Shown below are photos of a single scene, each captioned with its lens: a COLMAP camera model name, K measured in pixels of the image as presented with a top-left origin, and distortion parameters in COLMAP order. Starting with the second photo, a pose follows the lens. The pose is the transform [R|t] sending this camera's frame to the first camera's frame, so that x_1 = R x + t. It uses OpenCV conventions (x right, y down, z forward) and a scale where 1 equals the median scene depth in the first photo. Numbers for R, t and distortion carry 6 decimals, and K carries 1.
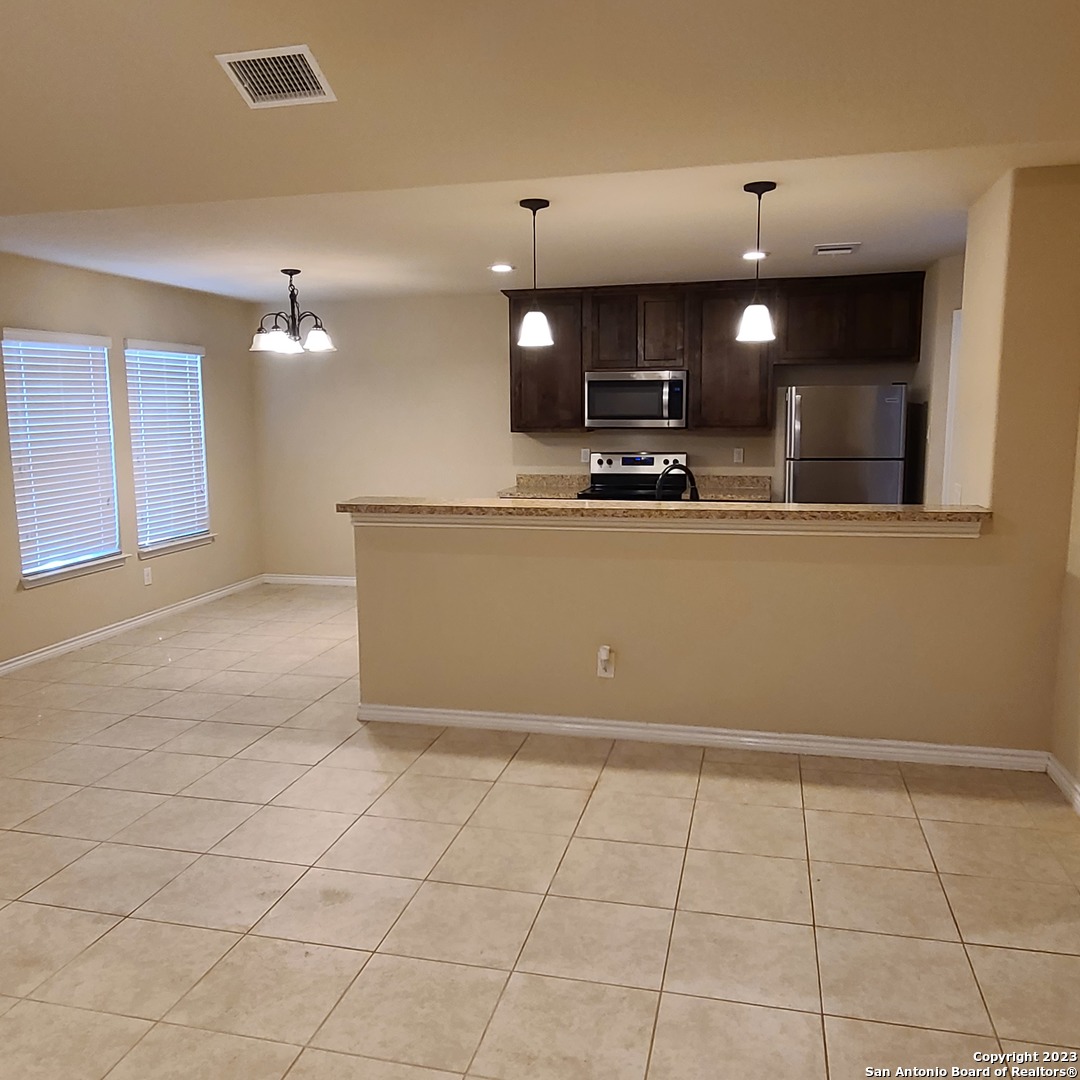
lens RADIAL K [[907.0, 0, 540.4], [0, 907.0, 538.7], [0, 0, 1]] dist [0.000557, -0.003668]
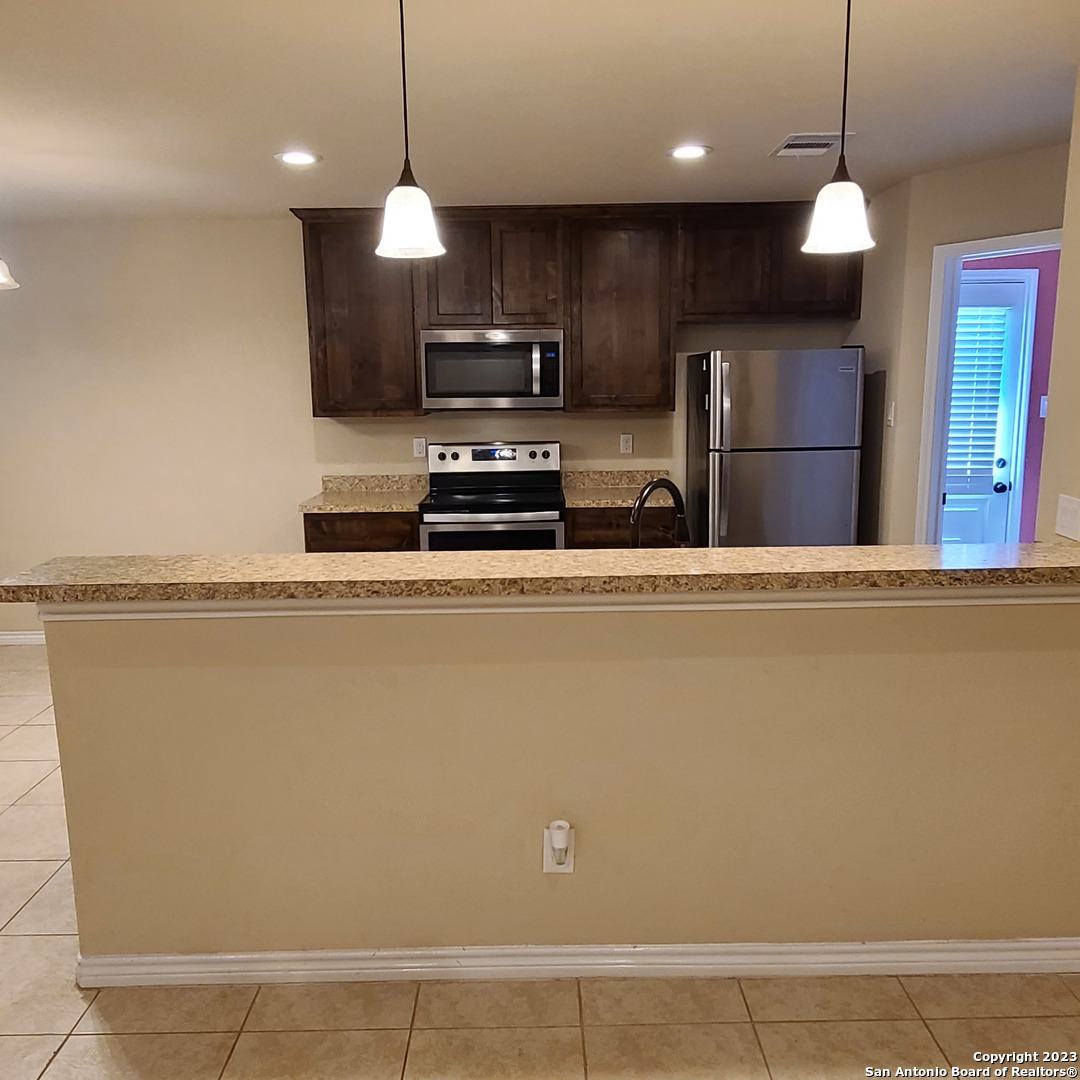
lens RADIAL K [[907.0, 0, 538.5], [0, 907.0, 543.7], [0, 0, 1]] dist [0.000557, -0.003668]
pose [[0.969684, -0.047540, 0.239694, -0.039169], [0.039618, 0.998501, 0.037764, -0.042523], [-0.241130, -0.027123, 0.970114, 0.298469]]
